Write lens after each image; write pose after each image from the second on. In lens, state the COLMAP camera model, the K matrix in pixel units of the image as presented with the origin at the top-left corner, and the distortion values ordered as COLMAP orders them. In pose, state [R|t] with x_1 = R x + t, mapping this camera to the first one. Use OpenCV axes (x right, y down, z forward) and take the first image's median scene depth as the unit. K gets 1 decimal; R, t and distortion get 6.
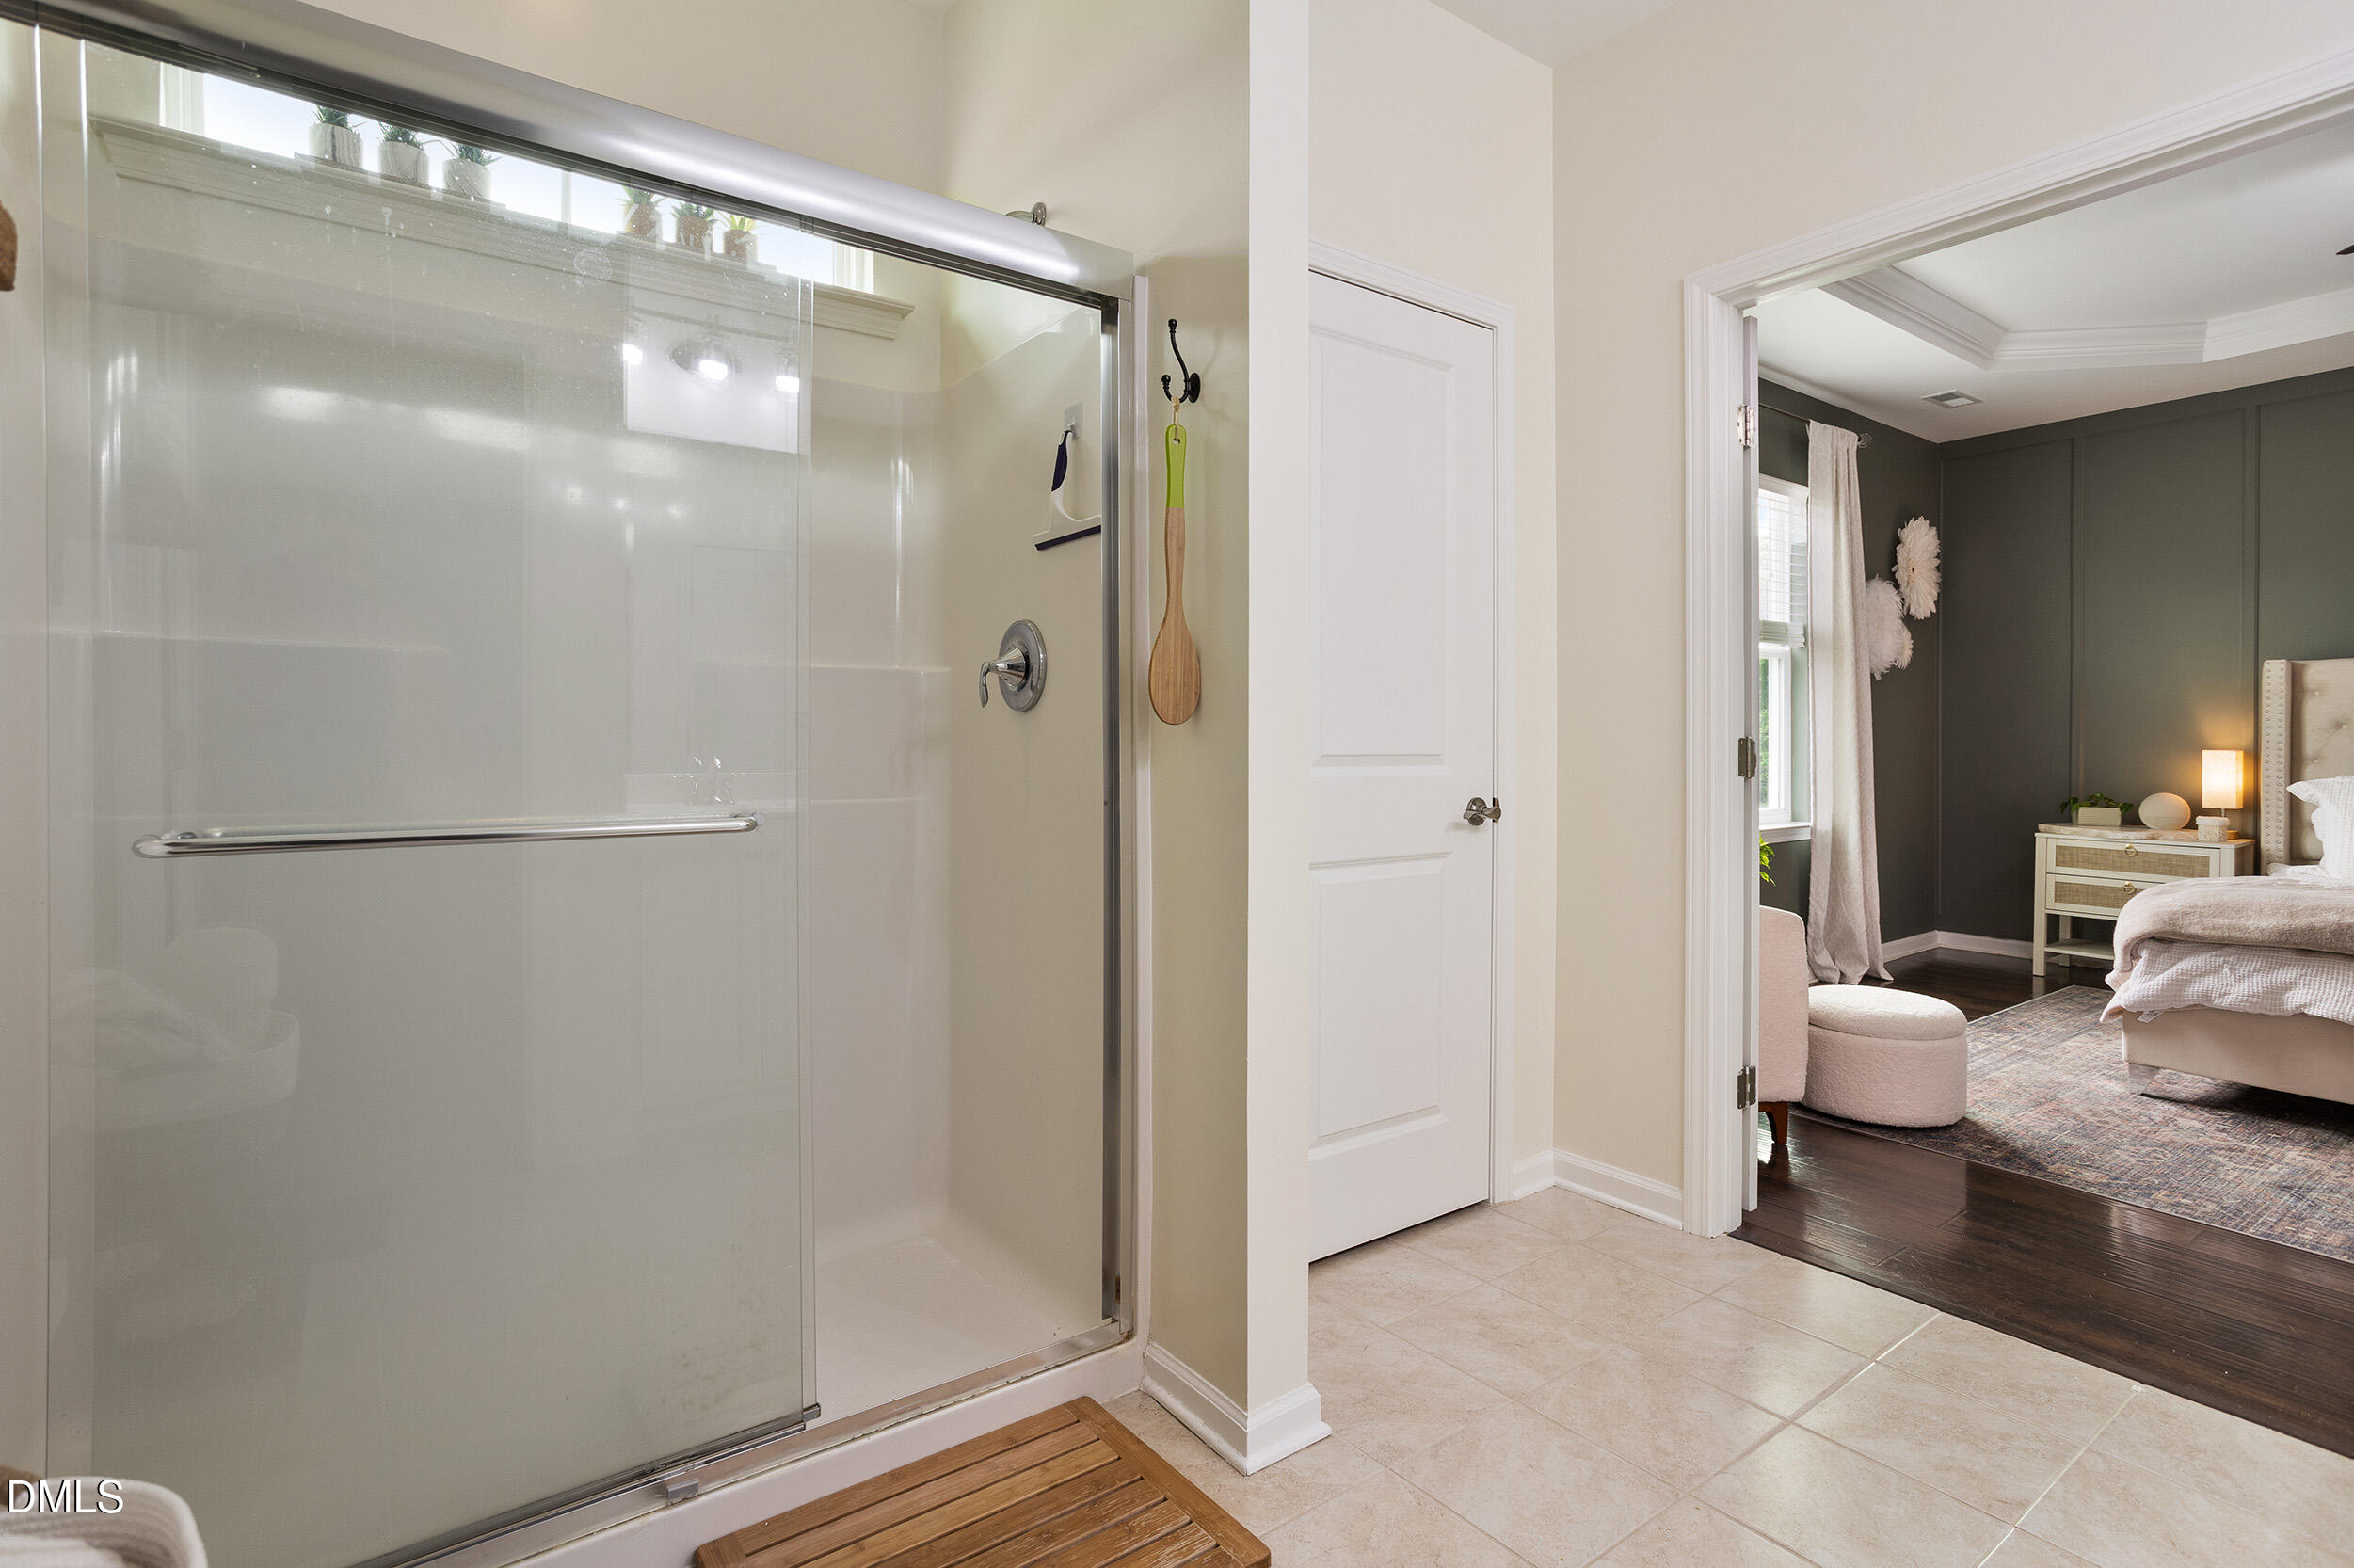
lens RADIAL K [[1156.6, 0, 1180.6], [0, 1156.6, 754.9], [0, 0, 1]] dist [-0.060830, 0.036468]
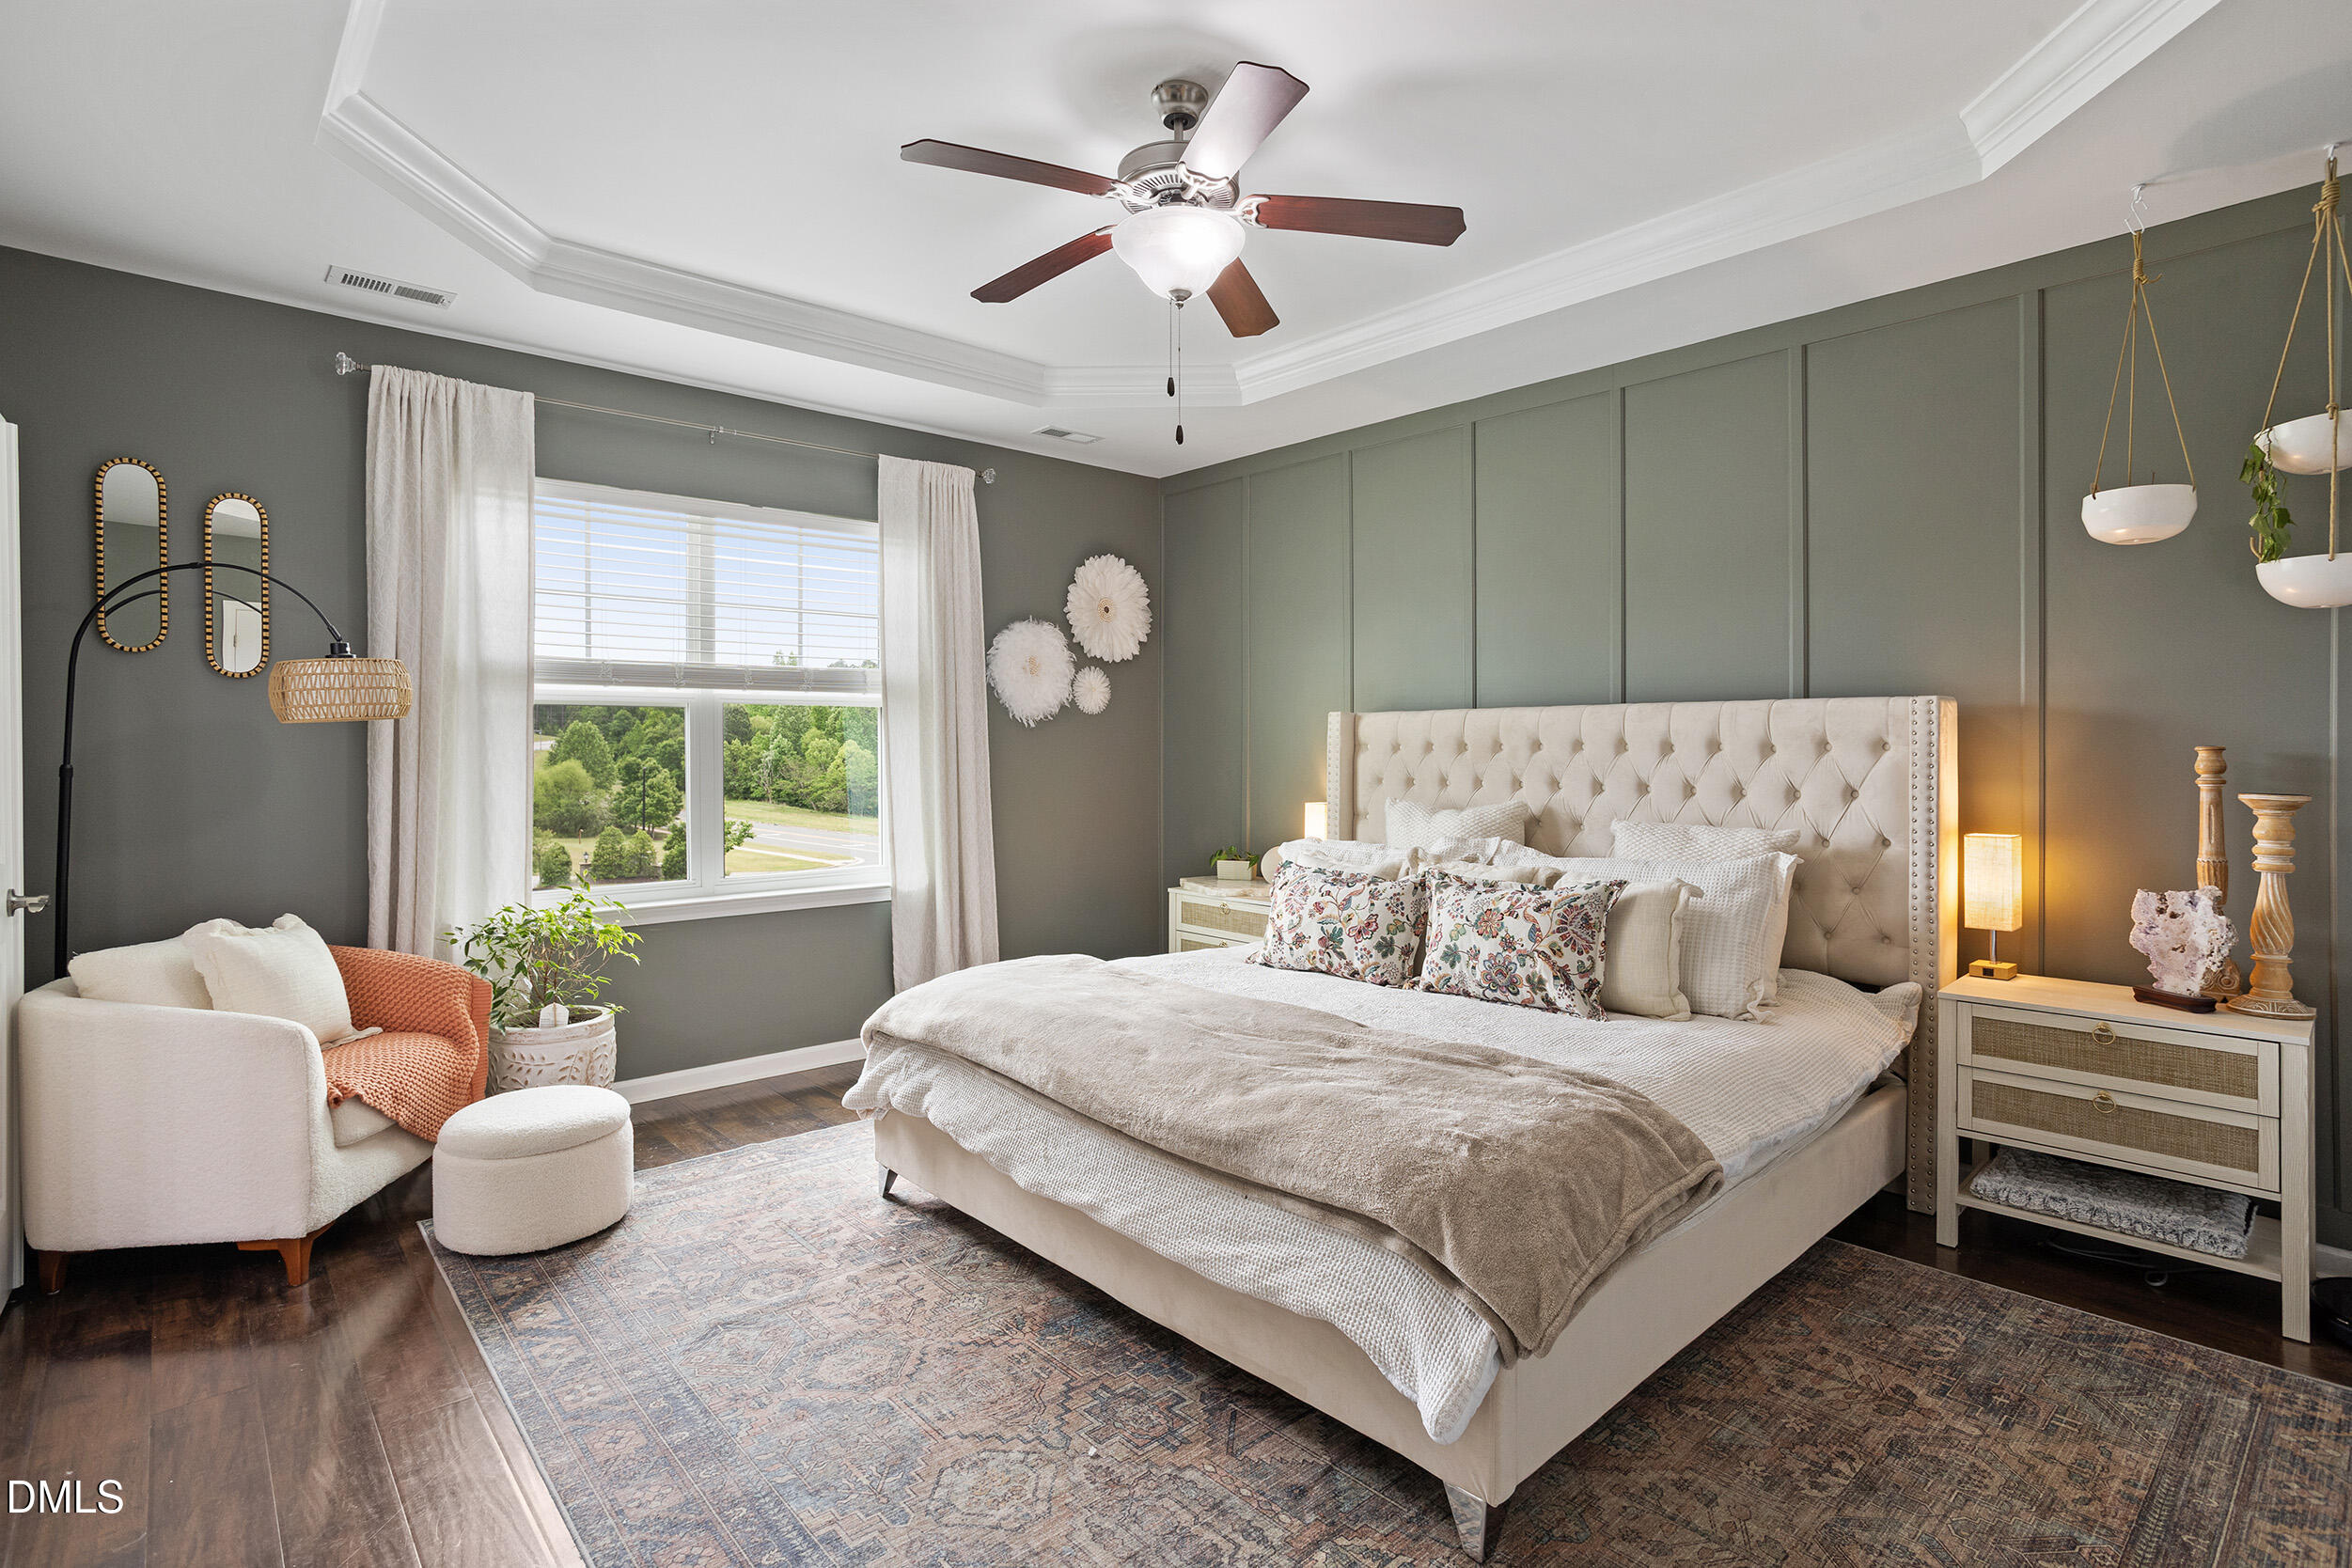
lens RADIAL K [[1155.7, 0, 1179.6], [0, 1155.7, 754.9], [0, 0, 1]] dist [-0.060830, 0.036468]
pose [[0.994549, -0.004682, 0.104161, 0.715927], [0.005244, 0.999973, -0.005120, -0.041475], [-0.104135, 0.005638, 0.994547, 0.025717]]
